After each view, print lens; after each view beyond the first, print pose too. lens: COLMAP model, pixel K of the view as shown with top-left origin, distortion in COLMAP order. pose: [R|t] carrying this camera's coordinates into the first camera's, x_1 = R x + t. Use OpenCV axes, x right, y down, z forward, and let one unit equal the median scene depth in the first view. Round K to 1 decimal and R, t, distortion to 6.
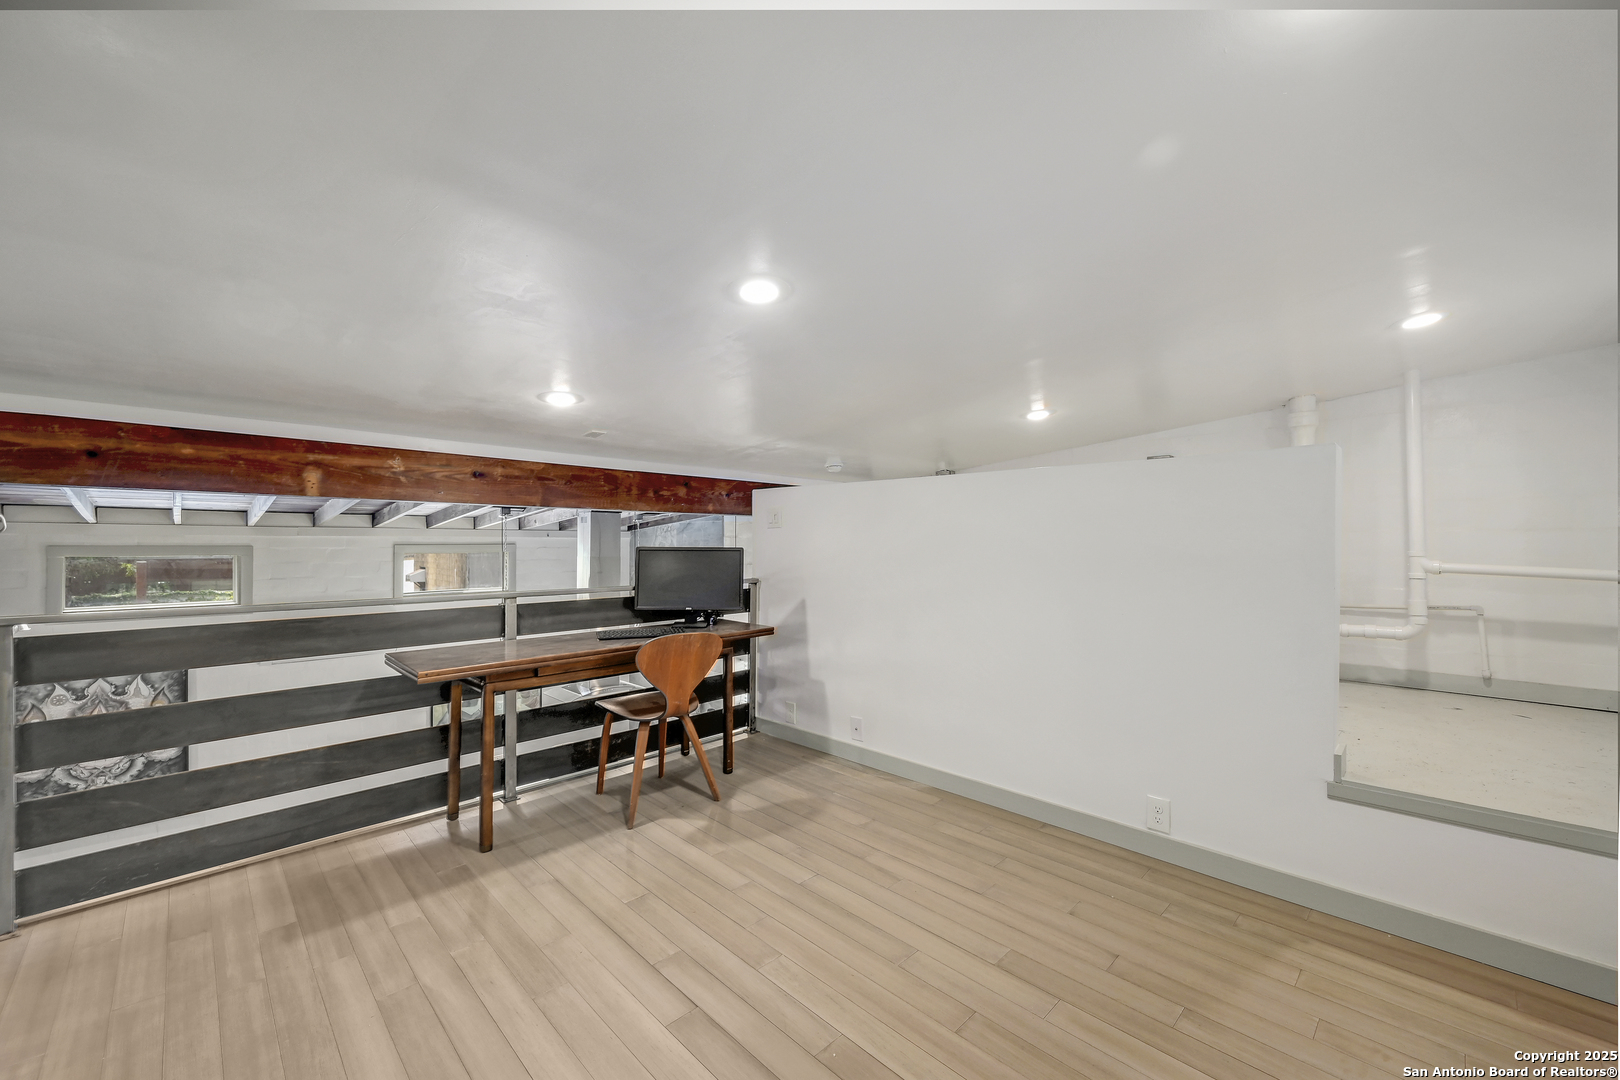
lens RADIAL K [[645.8, 0, 808.8], [0, 645.8, 544.0], [0, 0, 1]] dist [0.000709, 0.000404]
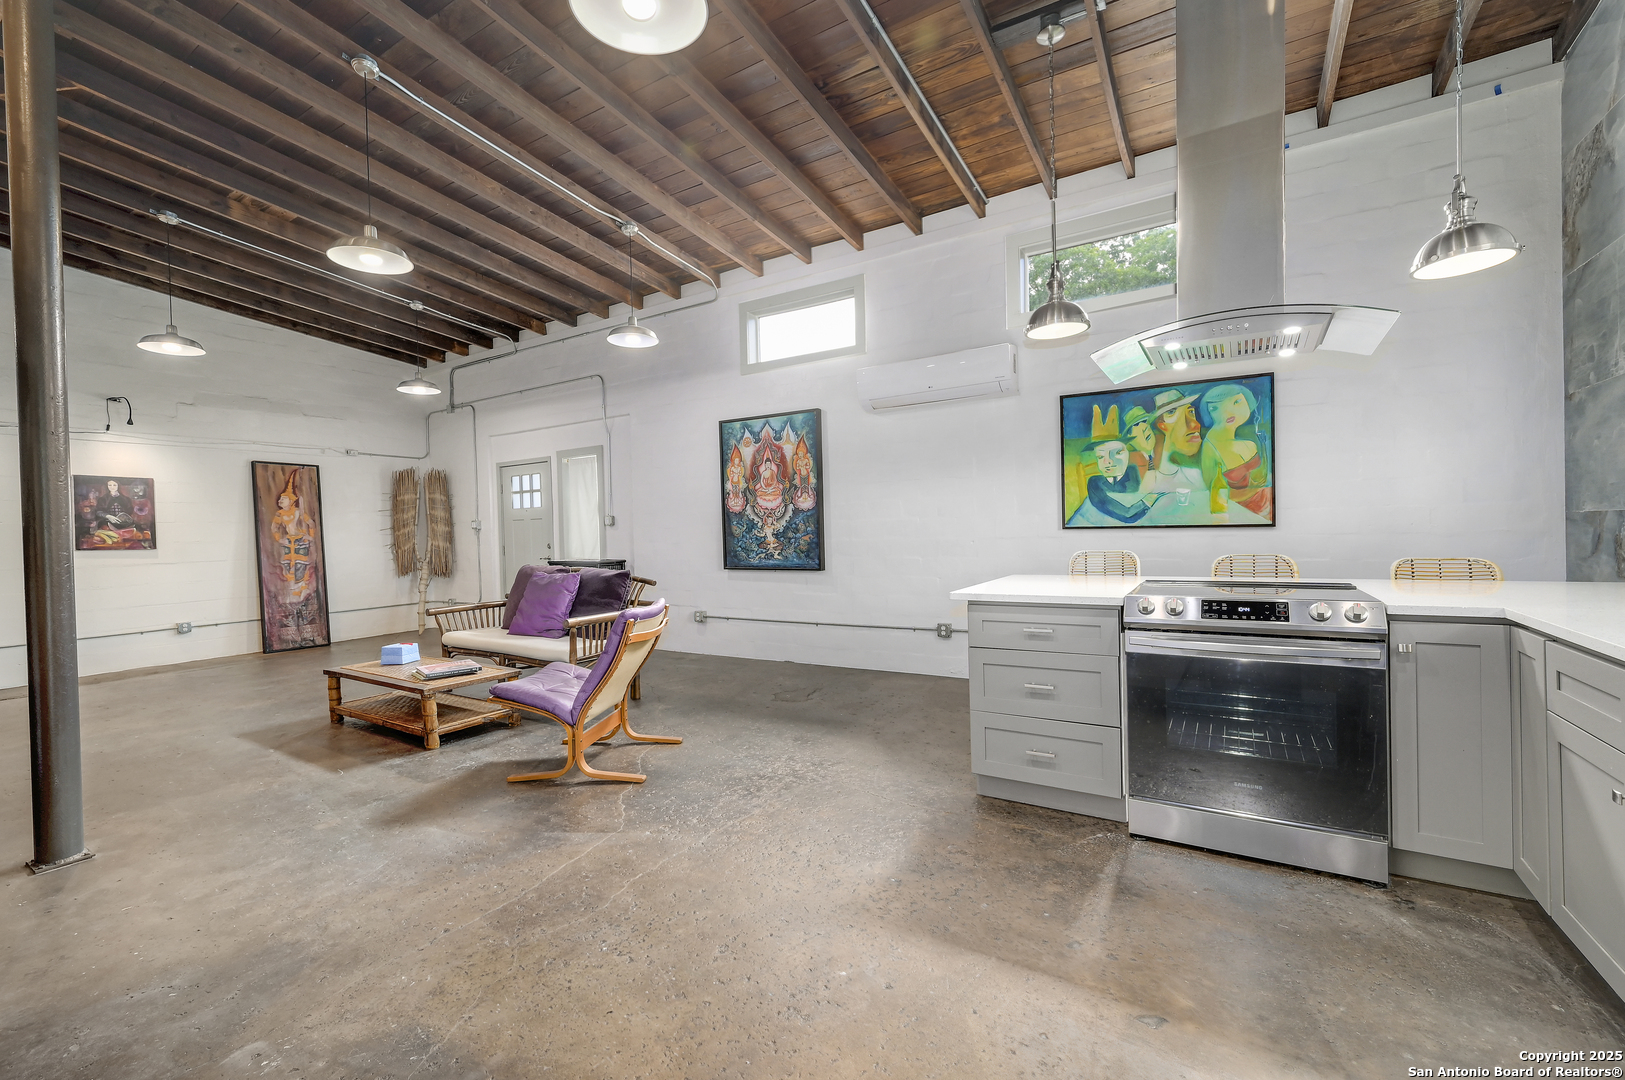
lens RADIAL K [[677.5, 0, 811.4], [0, 677.5, 541.1], [0, 0, 1]] dist [0.000549, 0.000202]
pose [[0.239331, 0.007232, -0.970911, -0.022338], [0.020540, 0.999711, 0.012509, 0.681909], [0.970721, -0.022936, 0.239113, 1.418119]]
